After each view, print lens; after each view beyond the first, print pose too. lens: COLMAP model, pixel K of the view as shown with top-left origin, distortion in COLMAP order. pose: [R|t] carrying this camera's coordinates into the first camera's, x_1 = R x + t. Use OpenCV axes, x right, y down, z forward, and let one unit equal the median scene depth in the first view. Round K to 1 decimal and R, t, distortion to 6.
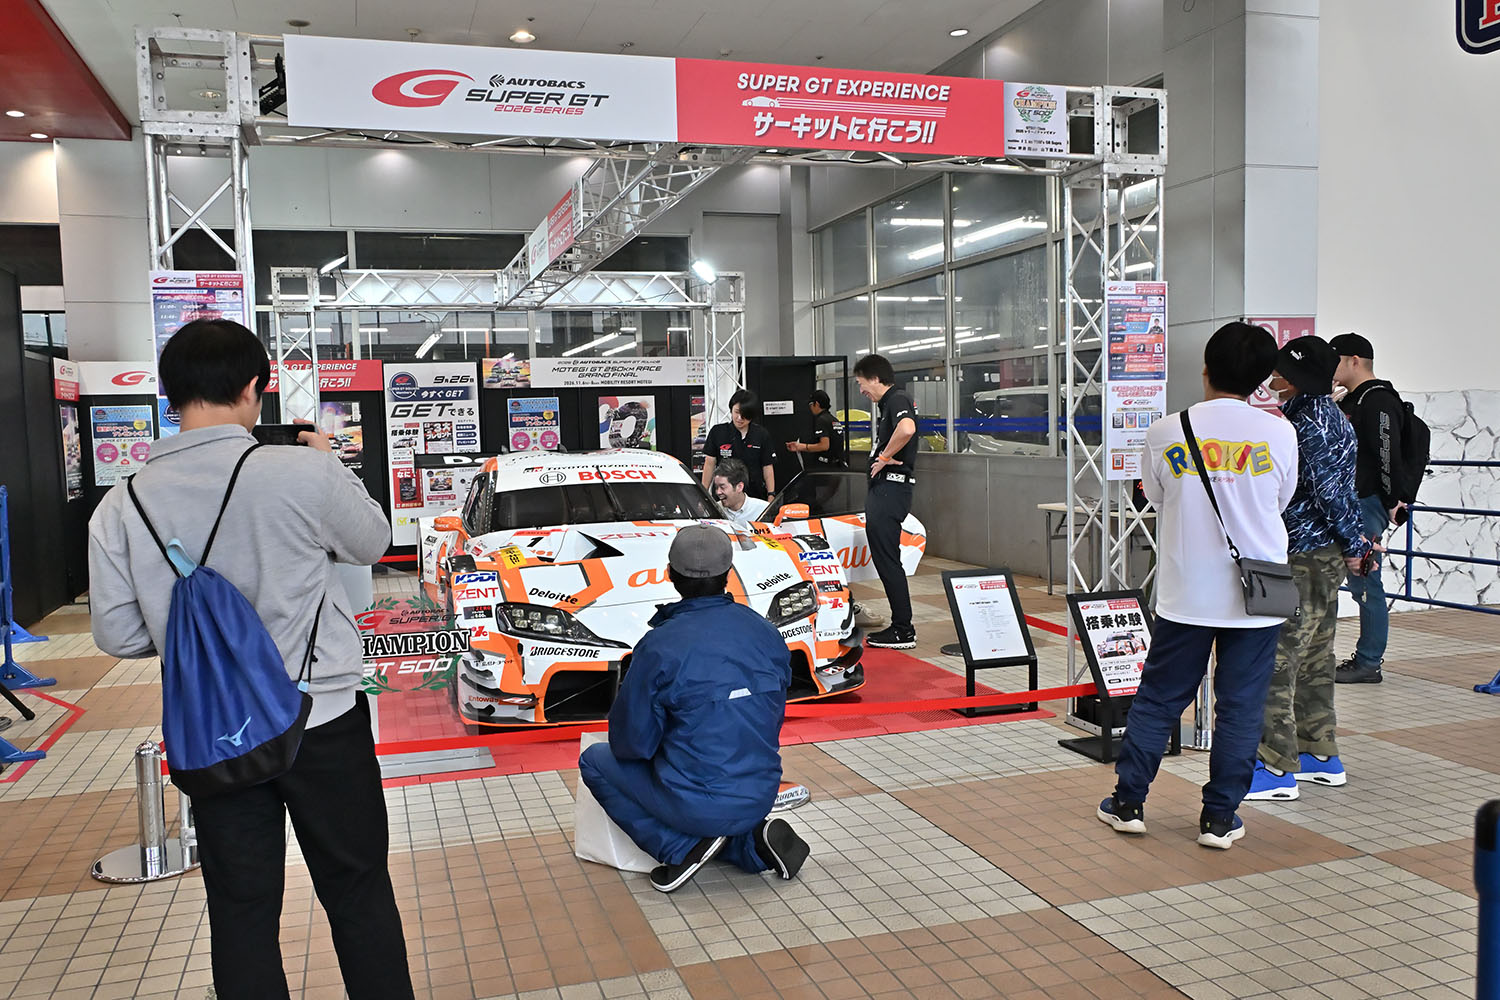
lens RADIAL K [[1161.6, 0, 721.9], [0, 1161.6, 528.0], [0, 0, 1]] dist [0.002266, -0.001120]
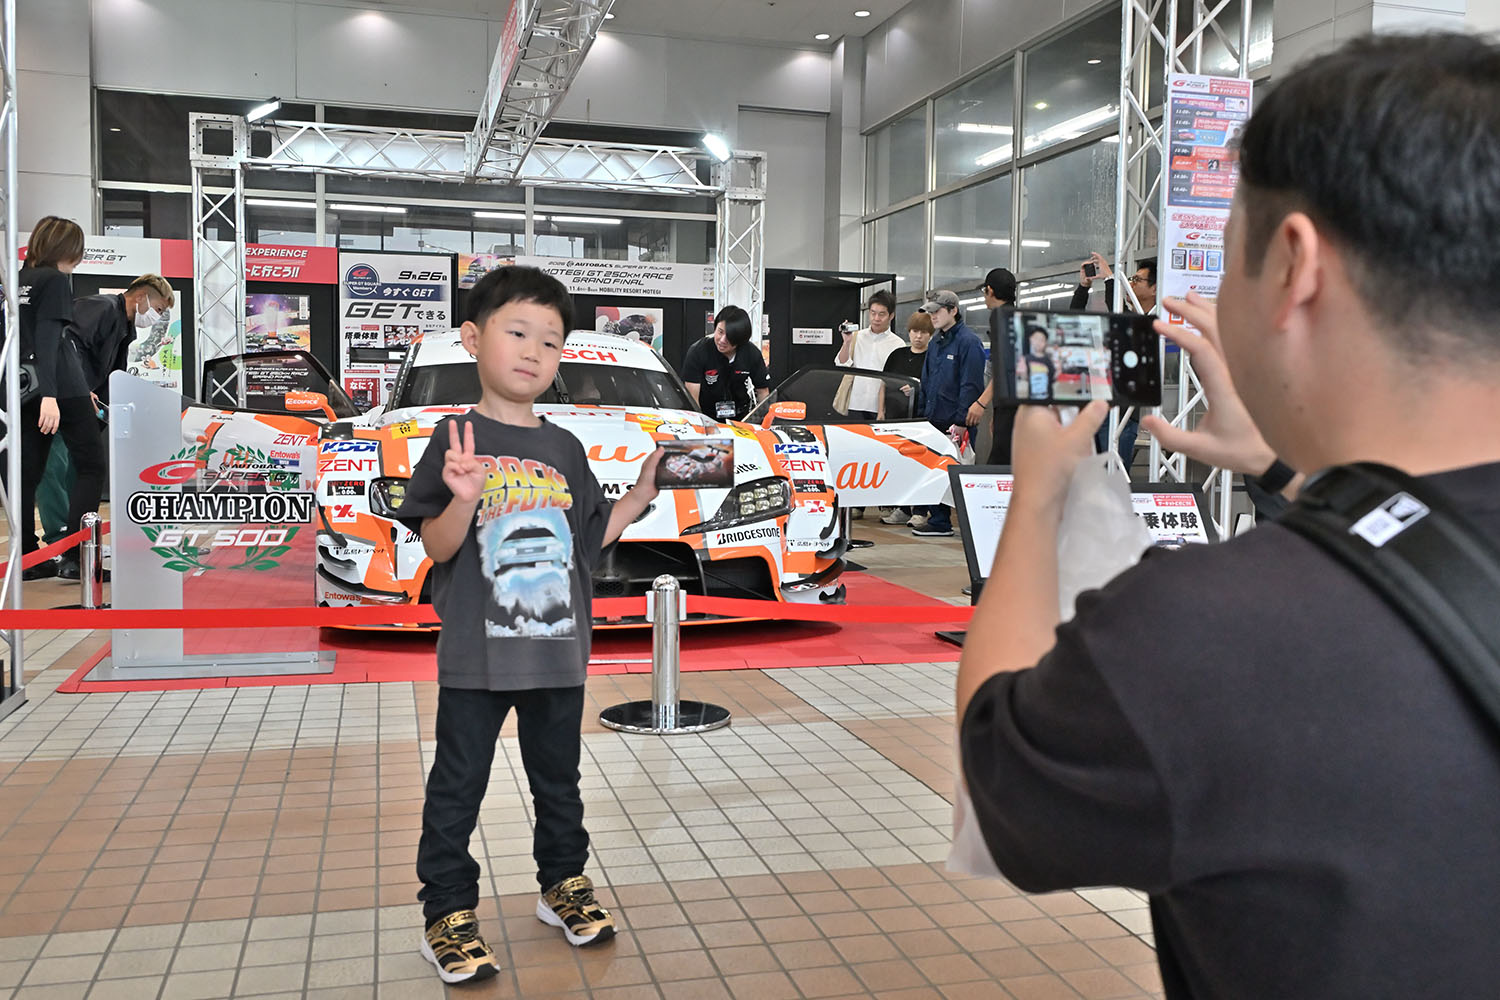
lens RADIAL K [[1323.6, 0, 750.2], [0, 1323.6, 496.3], [0, 0, 1]] dist [0.008280, 0.013603]
pose [[0.998867, 0.044717, -0.016282, 0.068480], [-0.044841, 0.998967, -0.007318, 0.066761], [0.015938, 0.008040, 0.999841, 0.109619]]
